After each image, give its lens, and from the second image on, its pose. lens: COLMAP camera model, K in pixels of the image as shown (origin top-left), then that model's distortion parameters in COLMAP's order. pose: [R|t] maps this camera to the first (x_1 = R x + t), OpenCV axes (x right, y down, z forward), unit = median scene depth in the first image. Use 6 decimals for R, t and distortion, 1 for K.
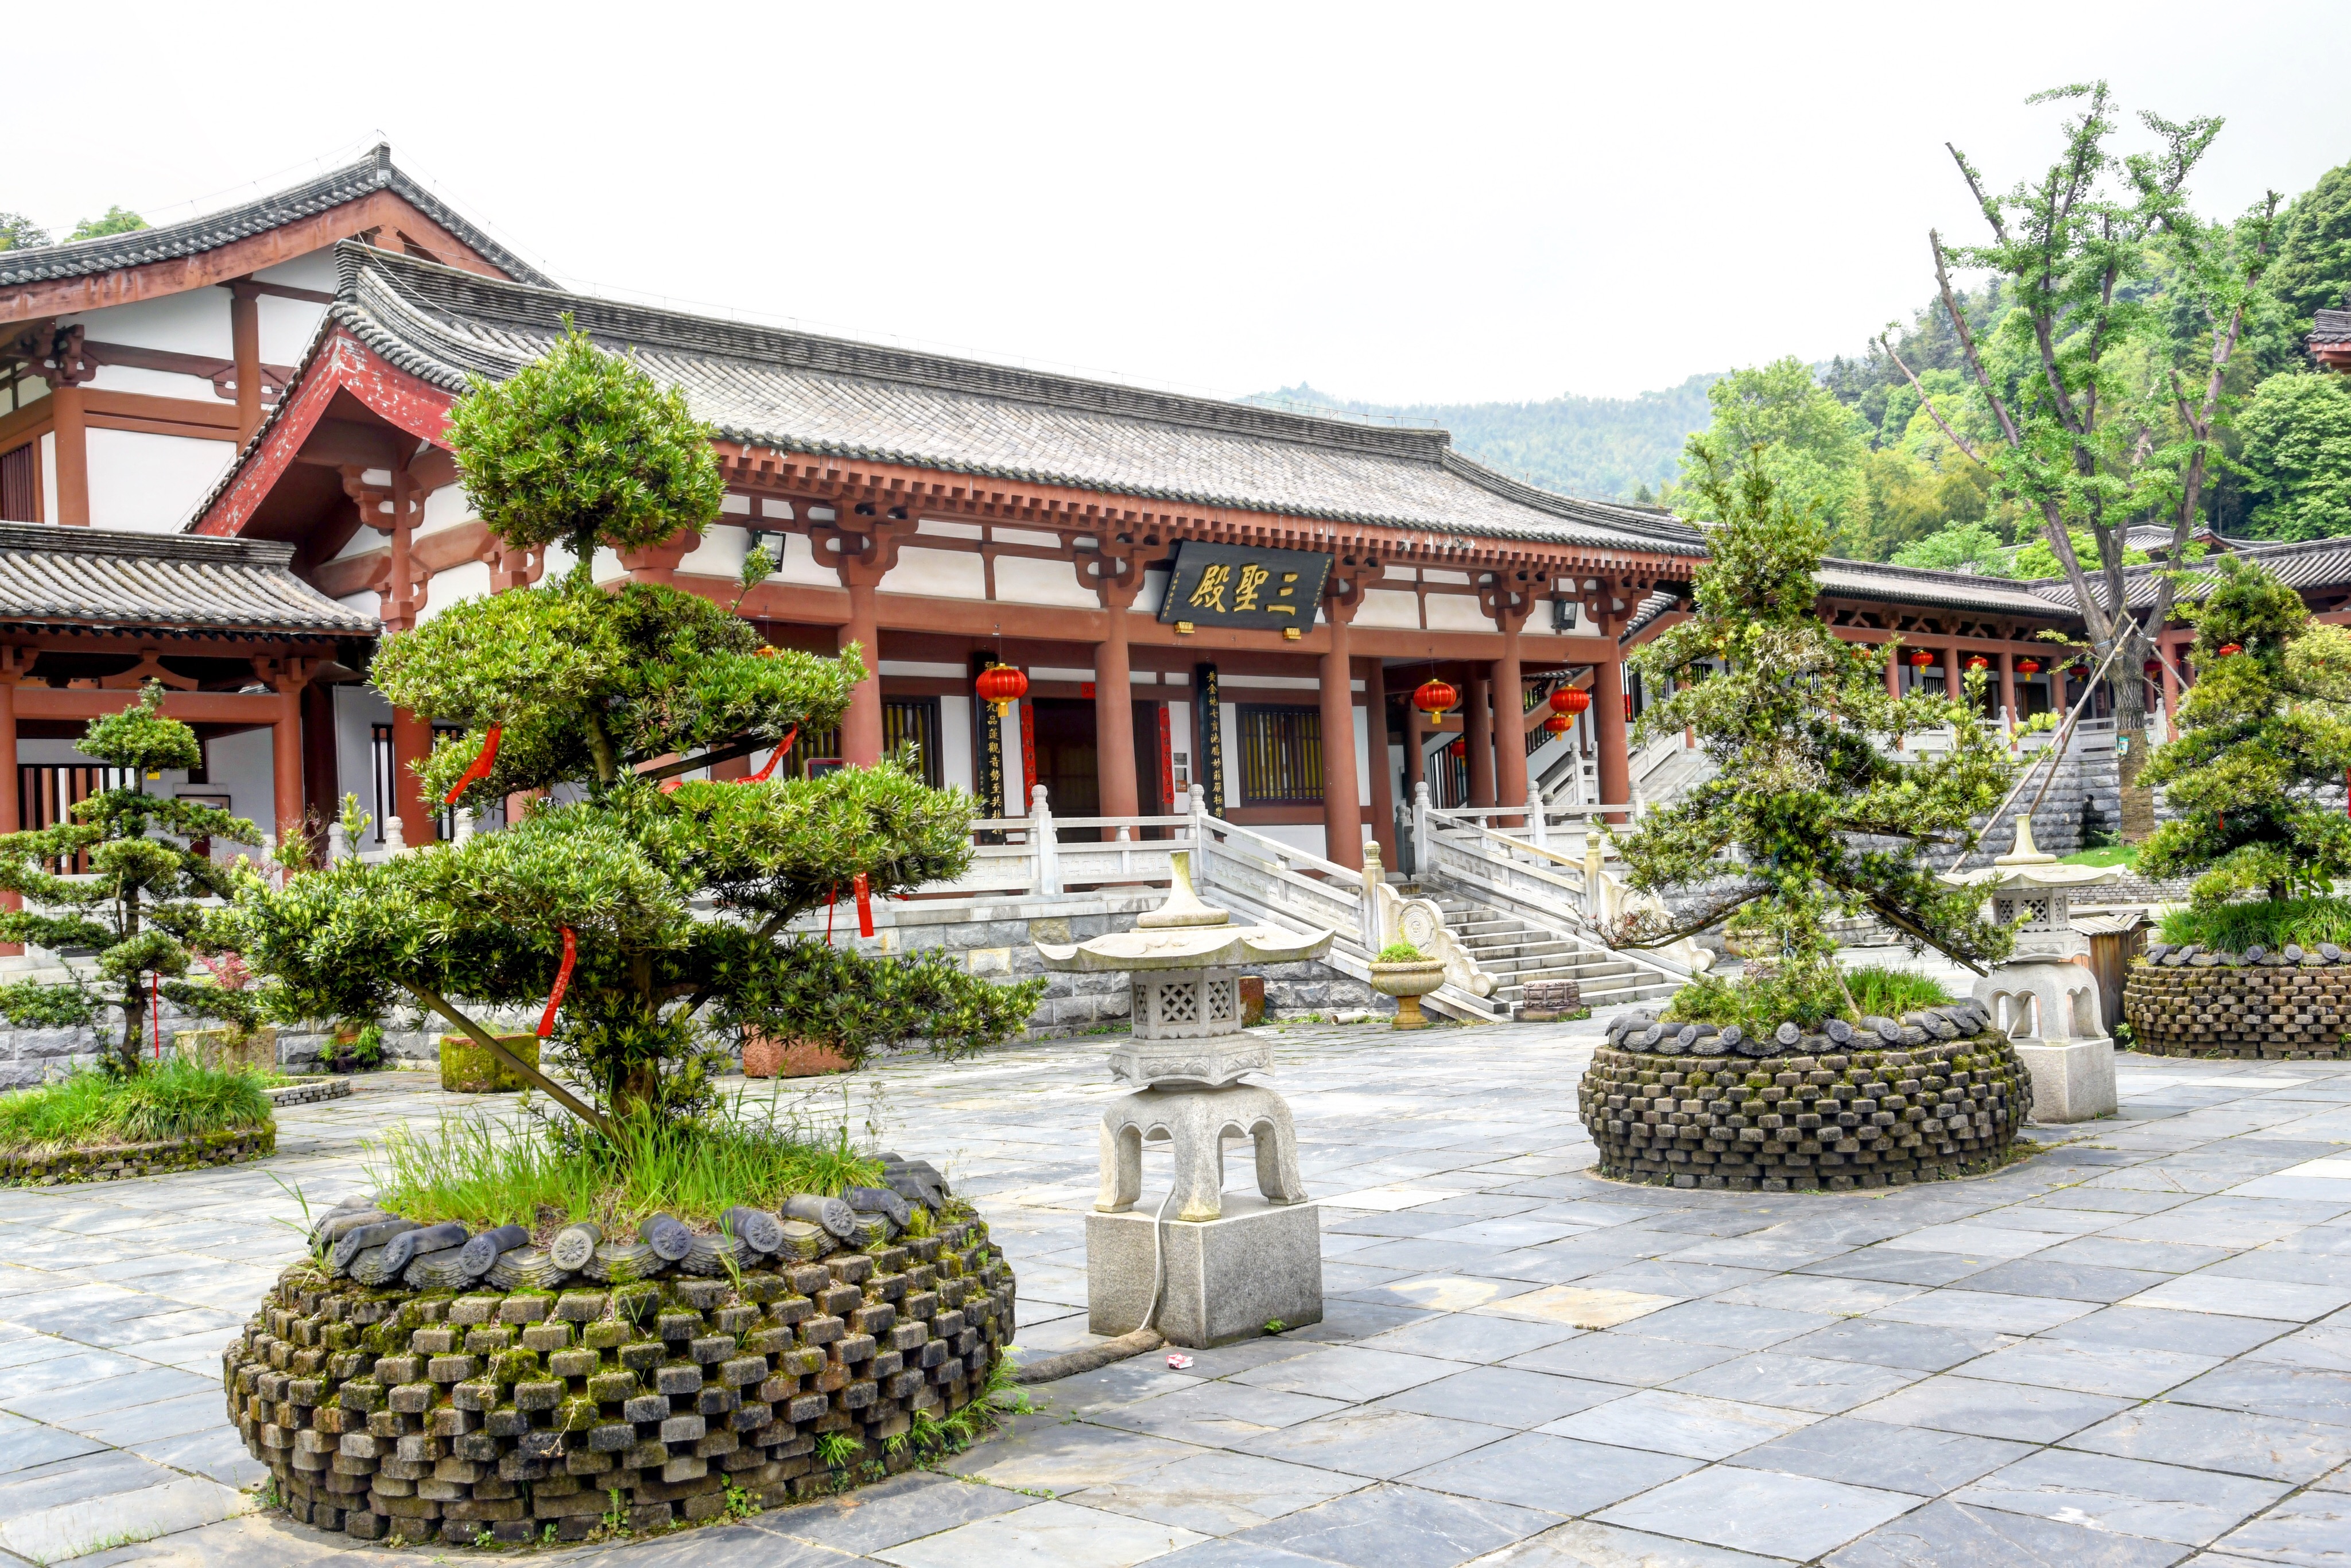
lens RADIAL K [[2277.6, 0, 1175.6], [0, 2277.6, 792.0], [0, 0, 1]] dist [0.026805, 0.000000]
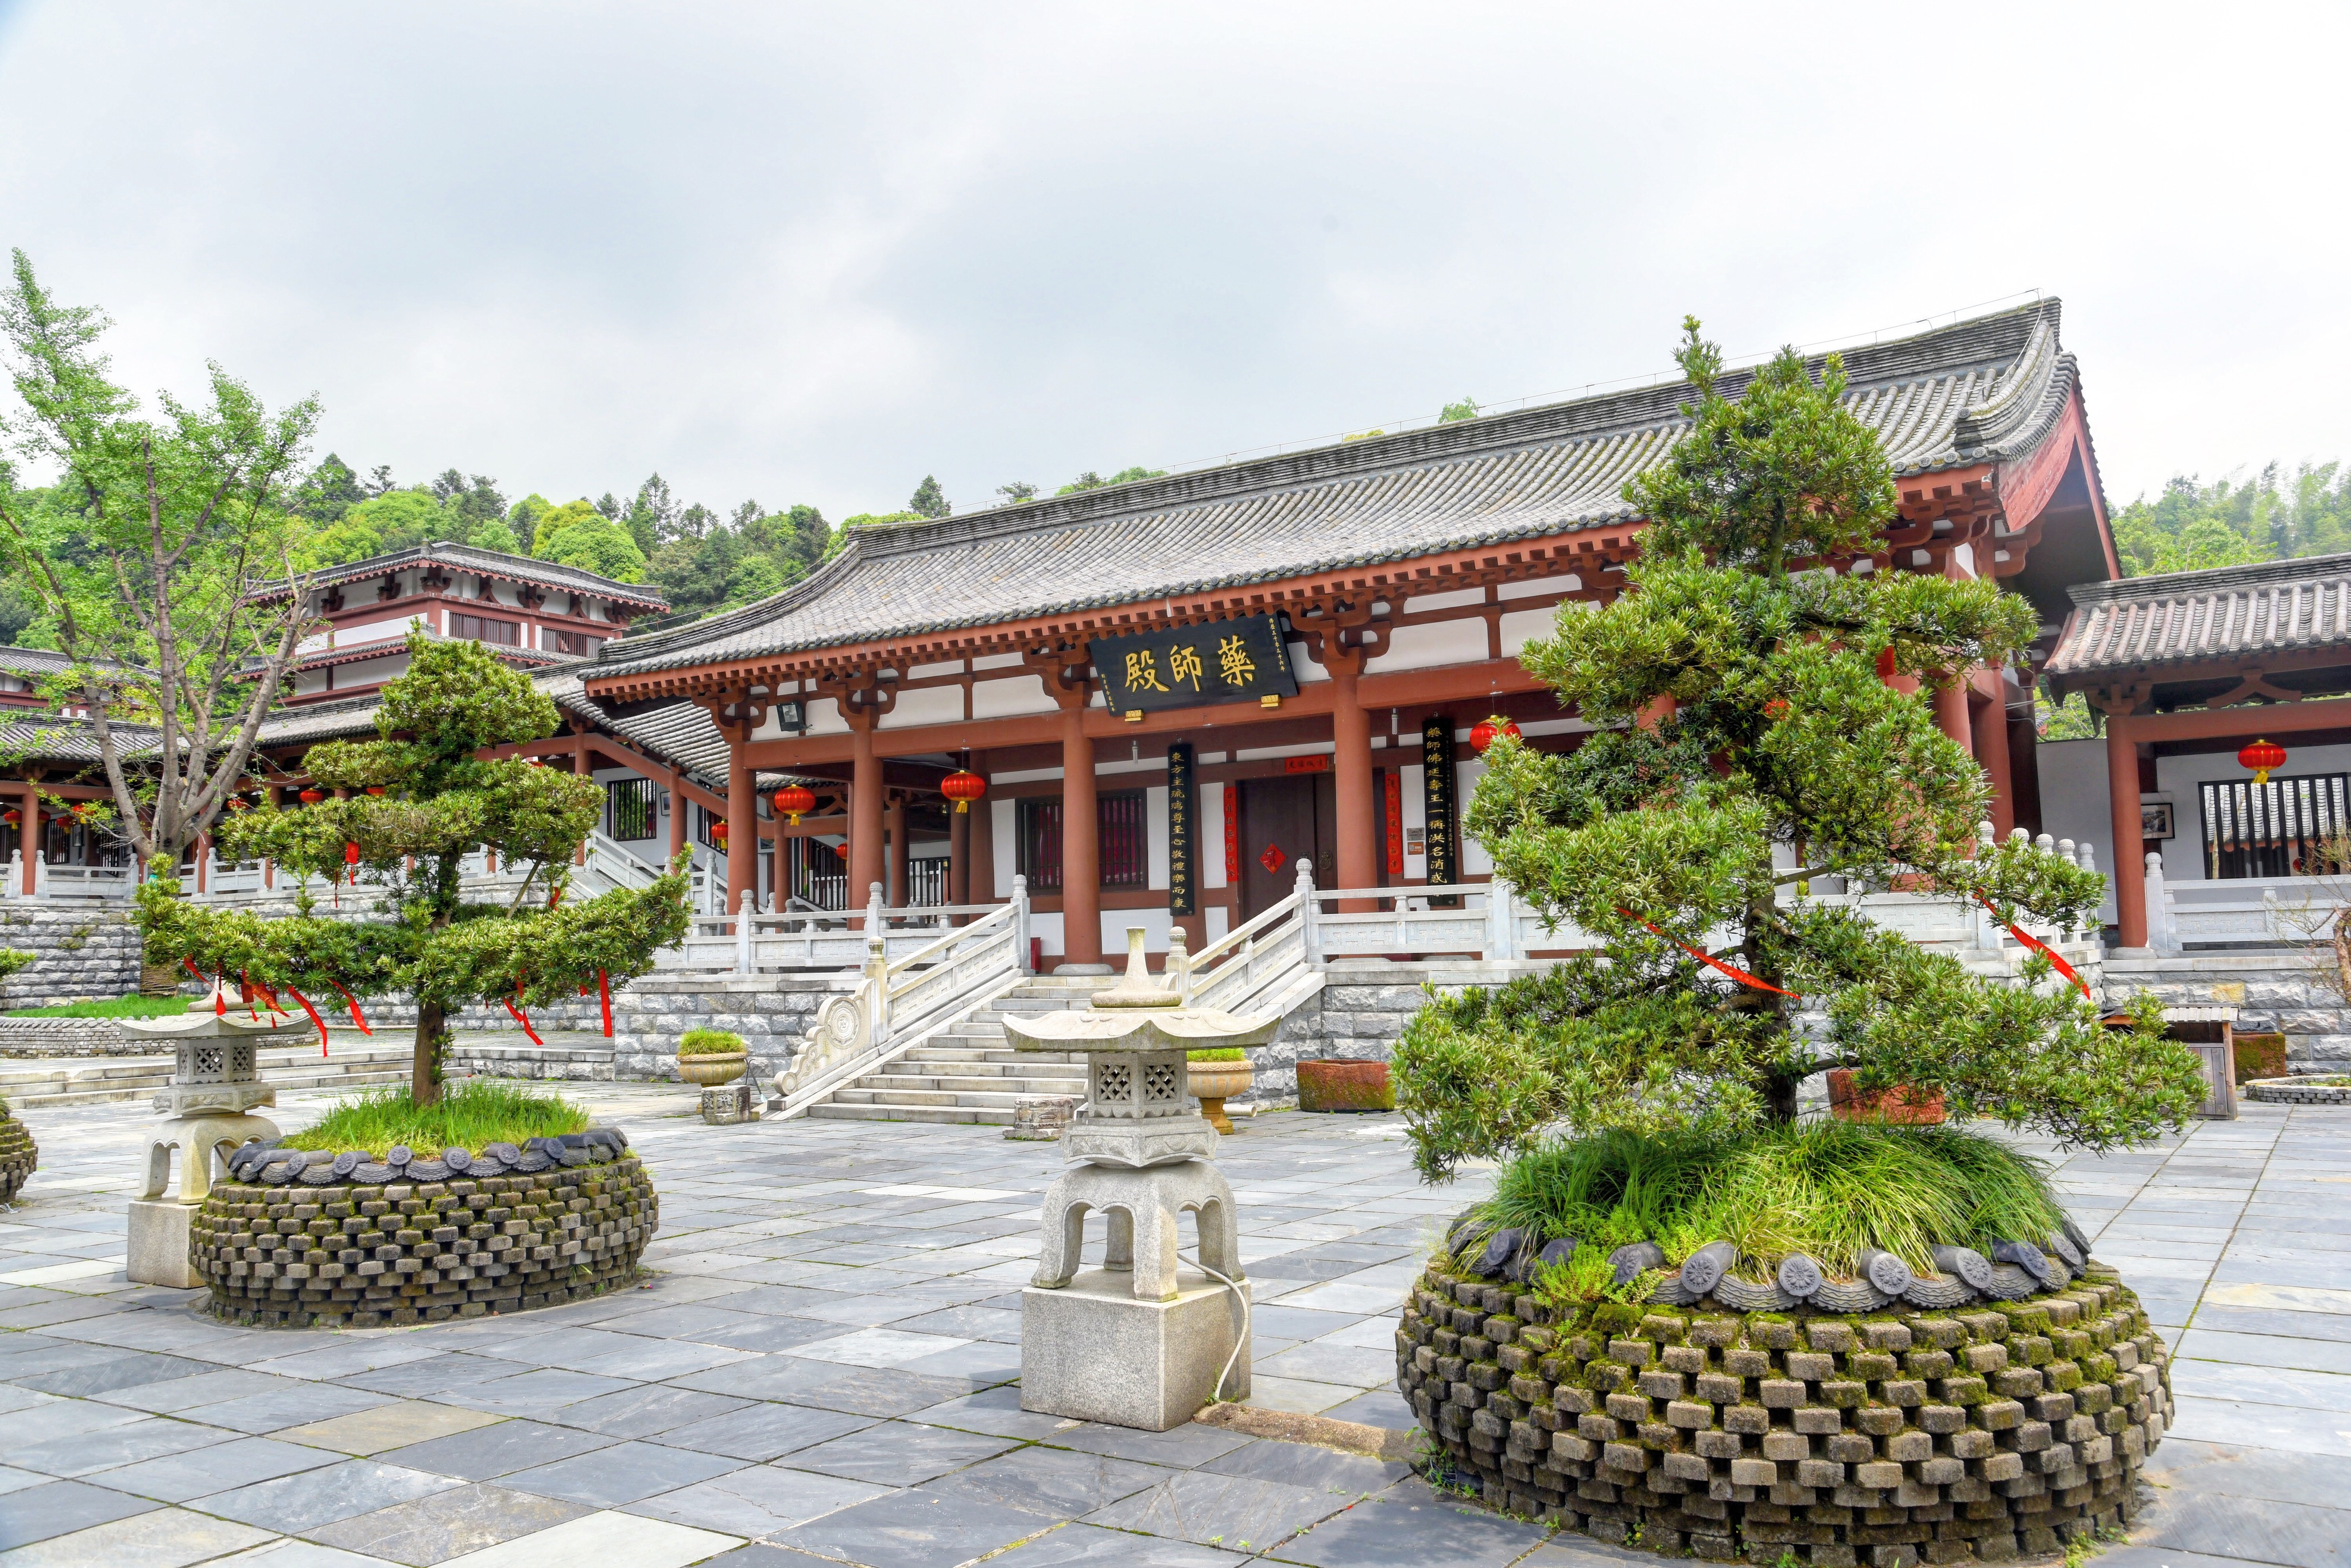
lens RADIAL K [[1835.8, 0, 1173.9], [0, 1835.8, 773.5], [0, 0, 1]] dist [0.031759, 0.001859]
pose [[0.204589, -0.050836, -0.977527, 0.828691], [0.050385, 0.997874, -0.041348, -0.010524], [0.977550, -0.040794, 0.206715, 0.849650]]
